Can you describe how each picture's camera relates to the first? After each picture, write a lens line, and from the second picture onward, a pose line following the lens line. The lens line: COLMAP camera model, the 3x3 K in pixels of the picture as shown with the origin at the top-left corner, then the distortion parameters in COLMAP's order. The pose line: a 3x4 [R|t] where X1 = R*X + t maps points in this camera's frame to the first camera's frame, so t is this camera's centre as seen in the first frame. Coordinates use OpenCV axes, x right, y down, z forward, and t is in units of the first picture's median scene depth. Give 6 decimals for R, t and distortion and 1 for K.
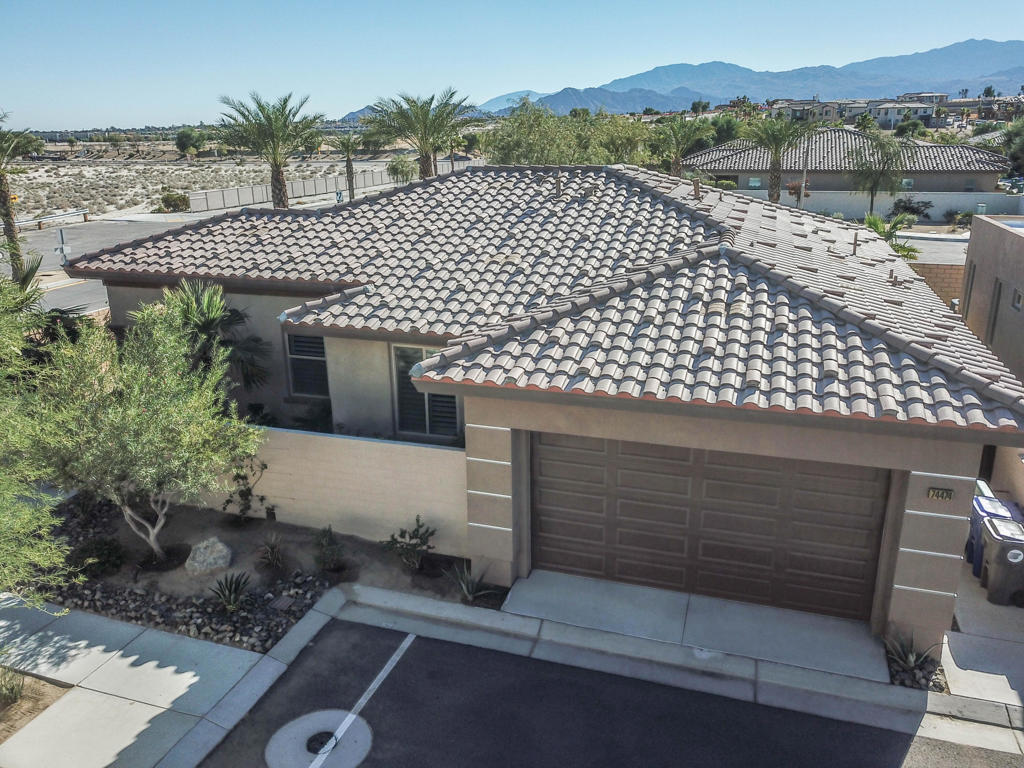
lens RADIAL K [[787.7, 0, 509.5], [0, 787.7, 384.2], [0, 0, 1]] dist [0.005067, 0.008559]
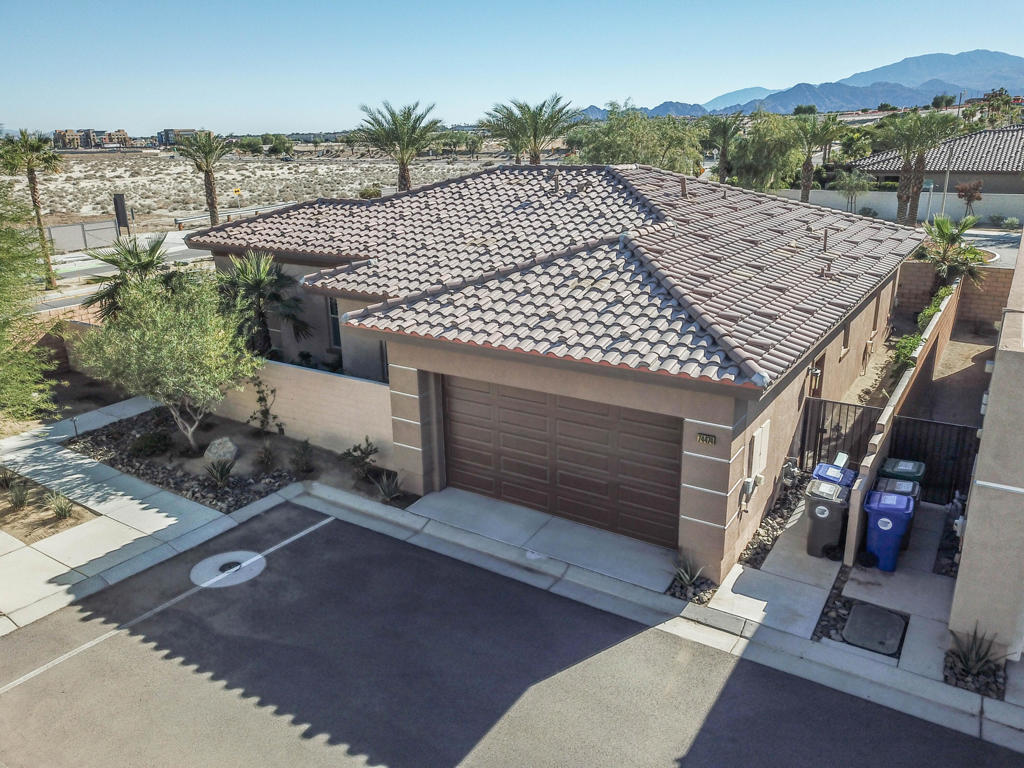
lens RADIAL K [[787.7, 0, 515.1], [0, 787.7, 384.1], [0, 0, 1]] dist [0.005067, 0.008559]
pose [[0.964193, 0.075436, -0.254248, 0.448160], [-0.075223, 0.997111, 0.010573, 0.051199], [0.254311, 0.008931, 0.967081, -0.191117]]
